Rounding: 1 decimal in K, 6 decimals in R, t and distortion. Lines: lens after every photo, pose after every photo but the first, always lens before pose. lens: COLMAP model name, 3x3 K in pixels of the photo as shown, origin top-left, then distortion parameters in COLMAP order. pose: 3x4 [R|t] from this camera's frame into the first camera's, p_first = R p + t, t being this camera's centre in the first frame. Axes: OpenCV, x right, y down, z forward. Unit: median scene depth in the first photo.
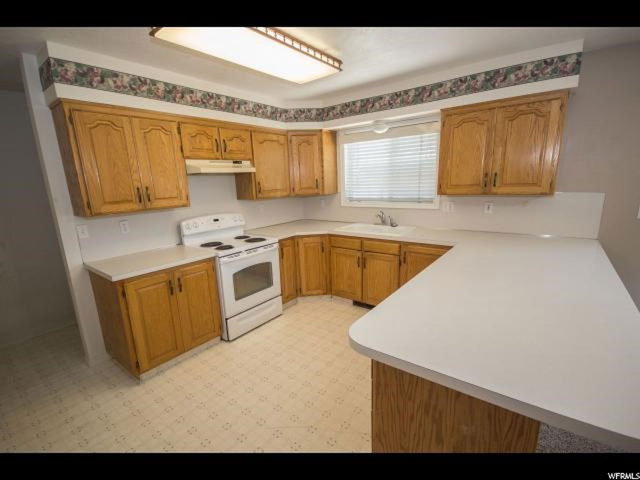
lens RADIAL K [[295.4, 0, 315.9], [0, 295.4, 245.8], [0, 0, 1]] dist [-0.000001, -0.001496]
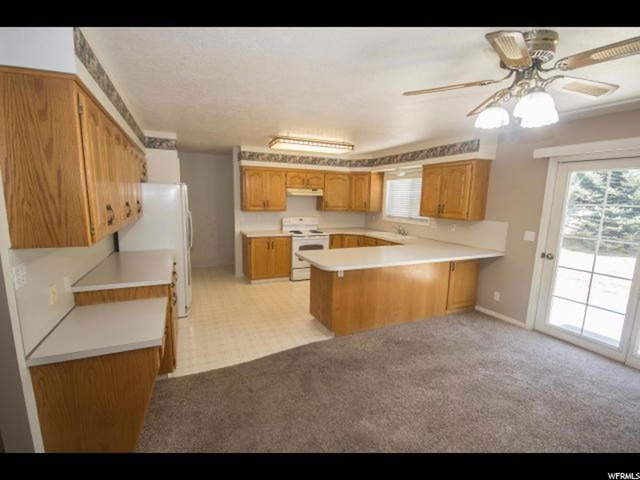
lens RADIAL K [[295.4, 0, 321.2], [0, 295.4, 242.9], [0, 0, 1]] dist [-0.000001, -0.001496]
pose [[0.891876, 0.123376, -0.435126, 0.632231], [-0.152833, 0.987694, -0.033209, 0.104051], [0.425674, 0.096120, 0.899757, -0.639539]]
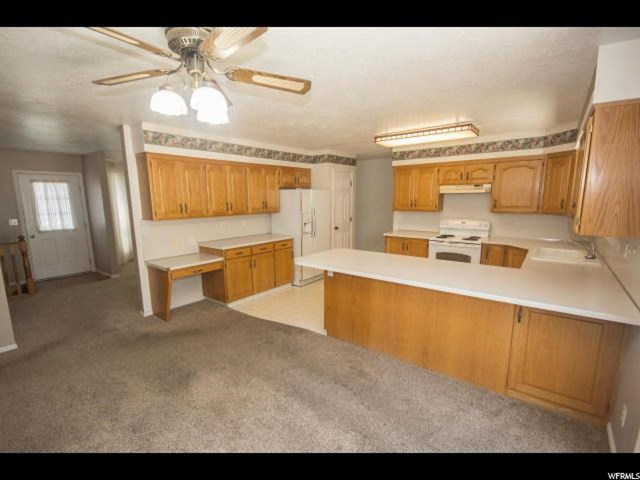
lens RADIAL K [[295.4, 0, 319.9], [0, 295.4, 241.6], [0, 0, 1]] dist [-0.000001, -0.001496]
pose [[-0.003624, 0.194036, -0.980988, 1.236007], [-0.209723, 0.959030, 0.190468, -0.133525], [0.977754, 0.206426, 0.037218, 0.241298]]
